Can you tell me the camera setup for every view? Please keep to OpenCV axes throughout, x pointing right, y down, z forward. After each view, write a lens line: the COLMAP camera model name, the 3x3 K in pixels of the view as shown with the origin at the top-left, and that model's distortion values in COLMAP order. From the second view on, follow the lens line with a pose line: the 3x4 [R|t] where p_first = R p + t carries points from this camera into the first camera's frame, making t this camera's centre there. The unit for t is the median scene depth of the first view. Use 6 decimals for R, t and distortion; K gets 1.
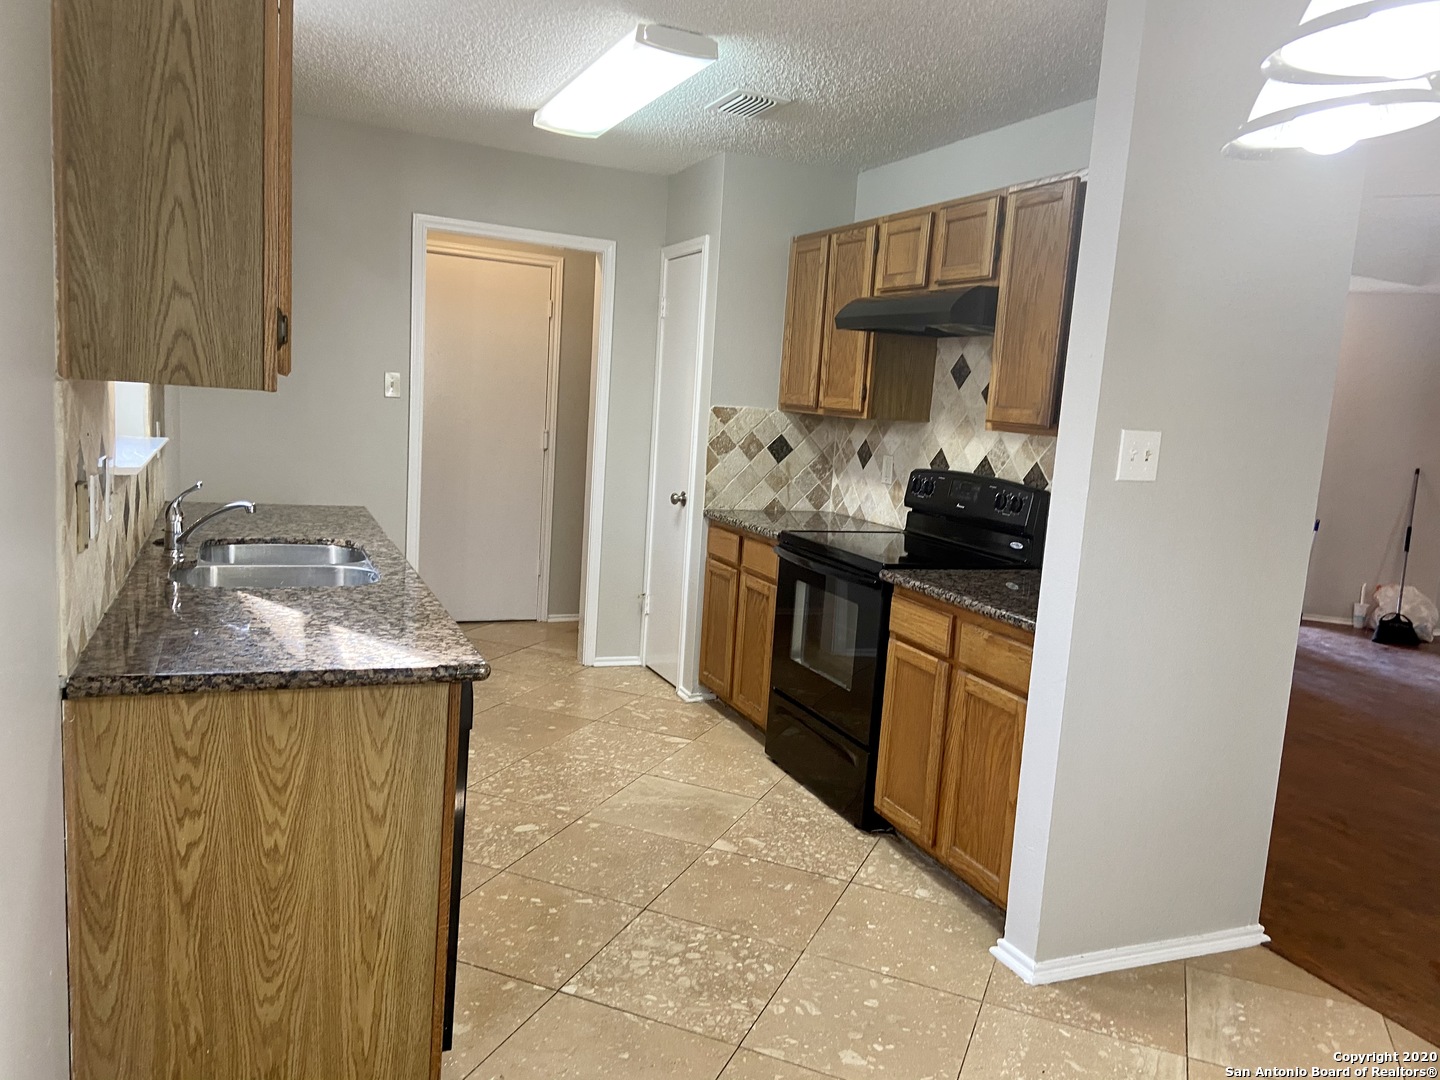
lens RADIAL K [[1084.5, 0, 724.3], [0, 1084.5, 536.5], [0, 0, 1]] dist [0.029163, -0.029136]
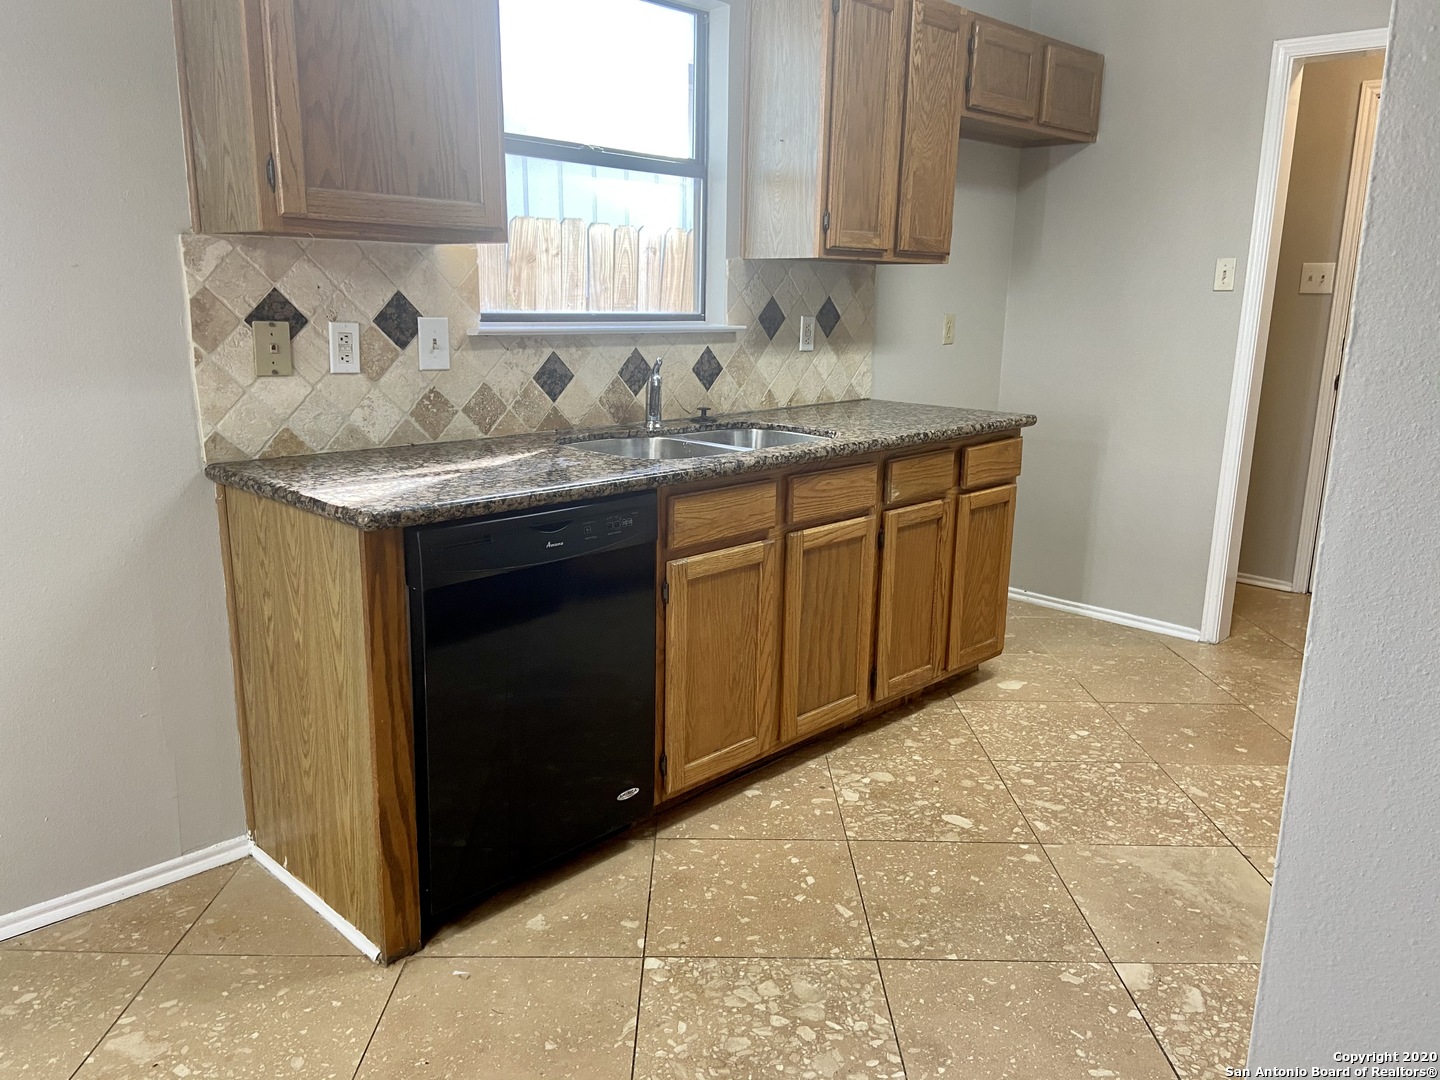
lens RADIAL K [[1084.5, 0, 723.7], [0, 1084.5, 543.1], [0, 0, 1]] dist [0.029163, -0.029136]
pose [[0.374504, 0.152376, -0.914619, 0.531814], [-0.110932, 0.986683, 0.118959, -0.003118], [0.920566, 0.056910, 0.386420, 0.647220]]
